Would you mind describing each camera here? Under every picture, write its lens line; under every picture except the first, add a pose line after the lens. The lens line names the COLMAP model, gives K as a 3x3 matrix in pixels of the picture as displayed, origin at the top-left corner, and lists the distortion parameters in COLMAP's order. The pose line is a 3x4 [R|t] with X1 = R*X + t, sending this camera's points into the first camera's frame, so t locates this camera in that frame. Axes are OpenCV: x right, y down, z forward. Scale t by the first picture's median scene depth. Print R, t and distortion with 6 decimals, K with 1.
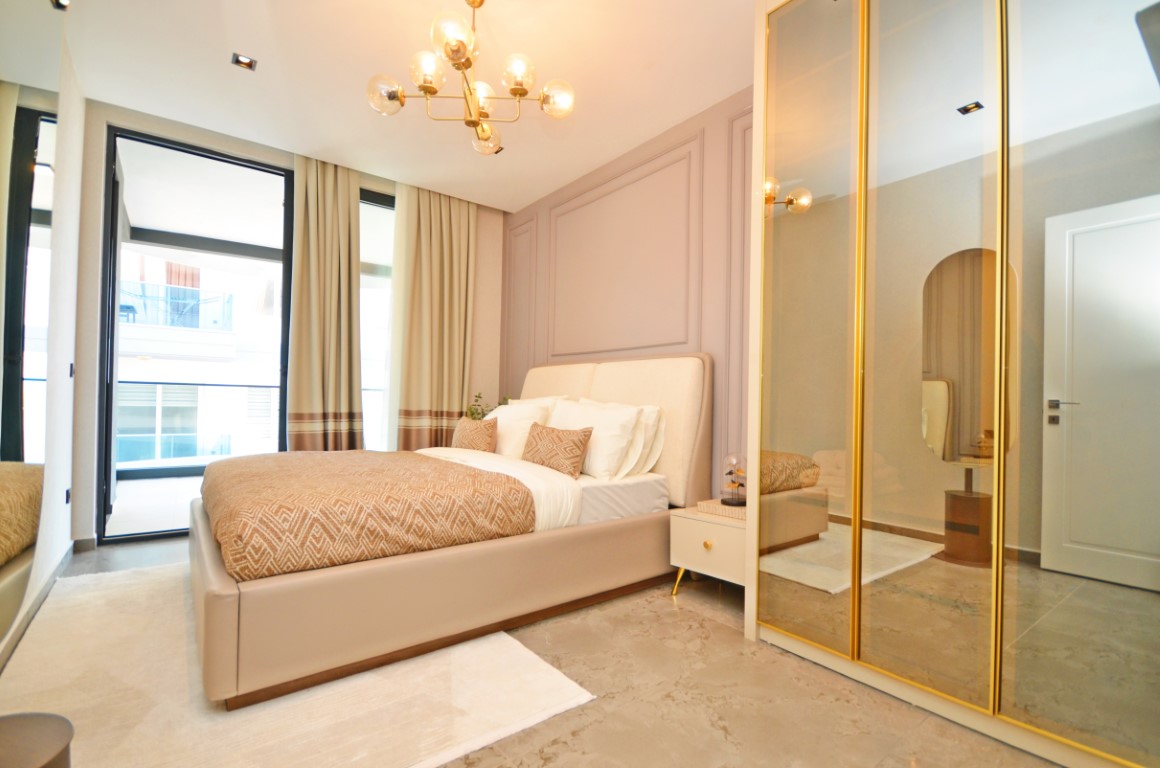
lens RADIAL K [[506.2, 0, 574.7], [0, 506.2, 398.7], [0, 0, 1]] dist [0.016516, -0.018815]
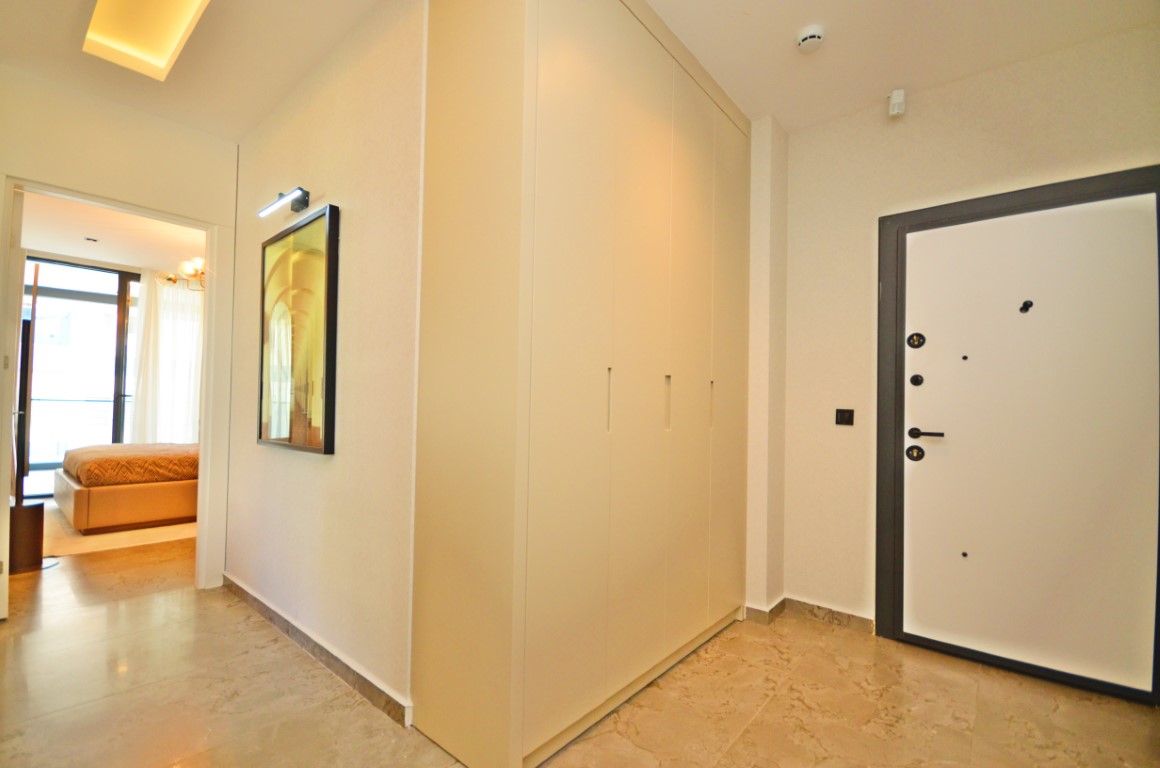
lens RADIAL K [[506.2, 0, 574.7], [0, 506.2, 398.7], [0, 0, 1]] dist [0.016516, -0.018815]
pose [[0.979194, 0.009816, 0.202690, 1.096386], [-0.008084, 0.999923, -0.009368, -0.074549], [-0.202766, 0.007534, 0.979198, -1.794869]]
